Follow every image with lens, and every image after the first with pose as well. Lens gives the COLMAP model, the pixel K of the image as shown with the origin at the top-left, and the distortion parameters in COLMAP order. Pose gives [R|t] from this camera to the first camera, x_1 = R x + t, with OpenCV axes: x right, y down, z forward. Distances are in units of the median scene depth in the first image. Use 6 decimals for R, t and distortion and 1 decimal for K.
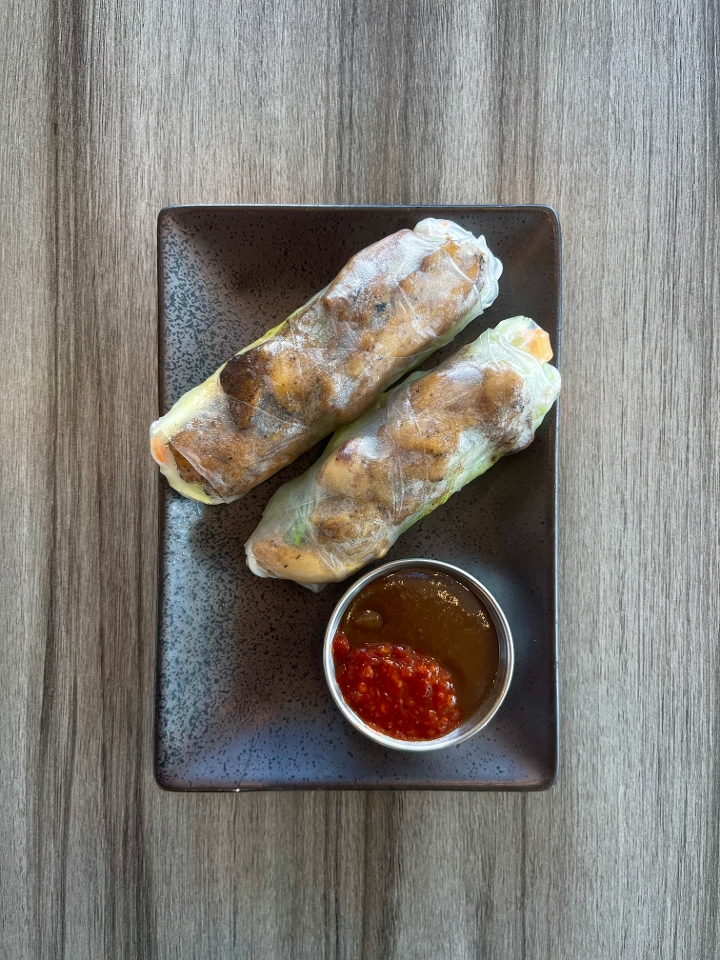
lens RADIAL K [[750.5, 0, 360.0], [0, 750.5, 480.0], [0, 0, 1]] dist [0.048522, -0.113526]
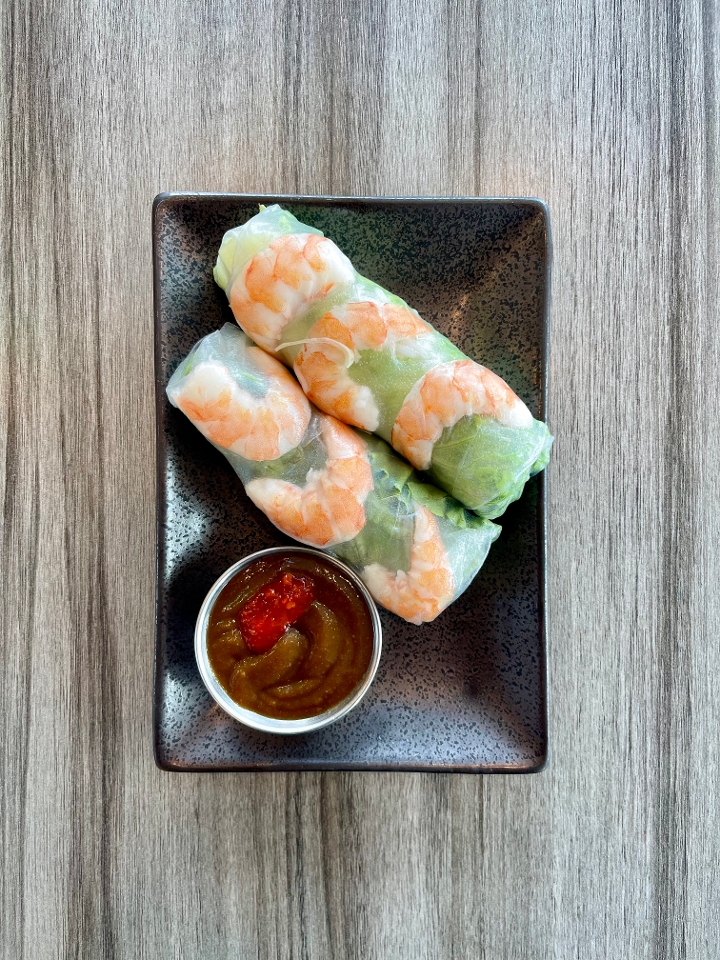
lens RADIAL K [[750.5, 0, 360.0], [0, 750.5, 480.0], [0, 0, 1]] dist [0.048522, -0.113526]
pose [[0.999883, -0.014426, 0.005140, 0.052721], [0.014281, 0.999525, 0.027293, 0.262171], [-0.005531, -0.027216, 0.999614, -0.020952]]
